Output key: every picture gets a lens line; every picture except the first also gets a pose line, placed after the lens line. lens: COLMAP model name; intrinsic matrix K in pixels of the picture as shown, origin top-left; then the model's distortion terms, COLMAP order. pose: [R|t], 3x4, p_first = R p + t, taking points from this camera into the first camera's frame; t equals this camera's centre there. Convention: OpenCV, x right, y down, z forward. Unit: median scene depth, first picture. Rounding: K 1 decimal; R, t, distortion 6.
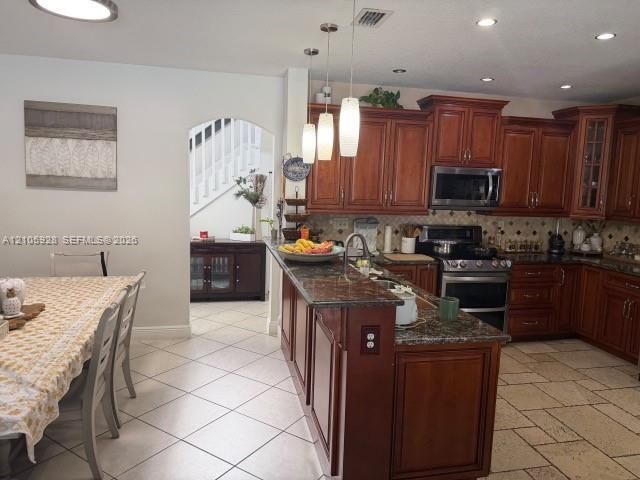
lens RADIAL K [[450.9, 0, 319.1], [0, 450.9, 234.2], [0, 0, 1]] dist [0.068358, -0.090833]
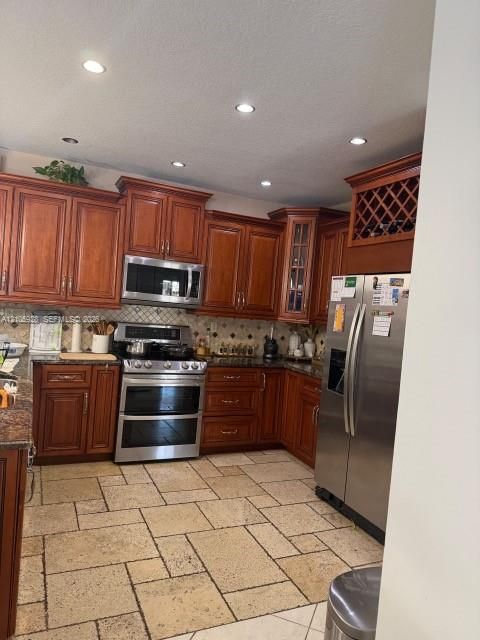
lens RADIAL K [[450.9, 0, 237.2], [0, 450.9, 311.8], [0, 0, 1]] dist [0.068358, -0.090833]
pose [[0.977587, 0.046328, 0.205374, 0.275796], [-0.029254, 0.995916, -0.085409, 0.029875], [-0.208492, 0.077487, 0.974950, 0.086389]]
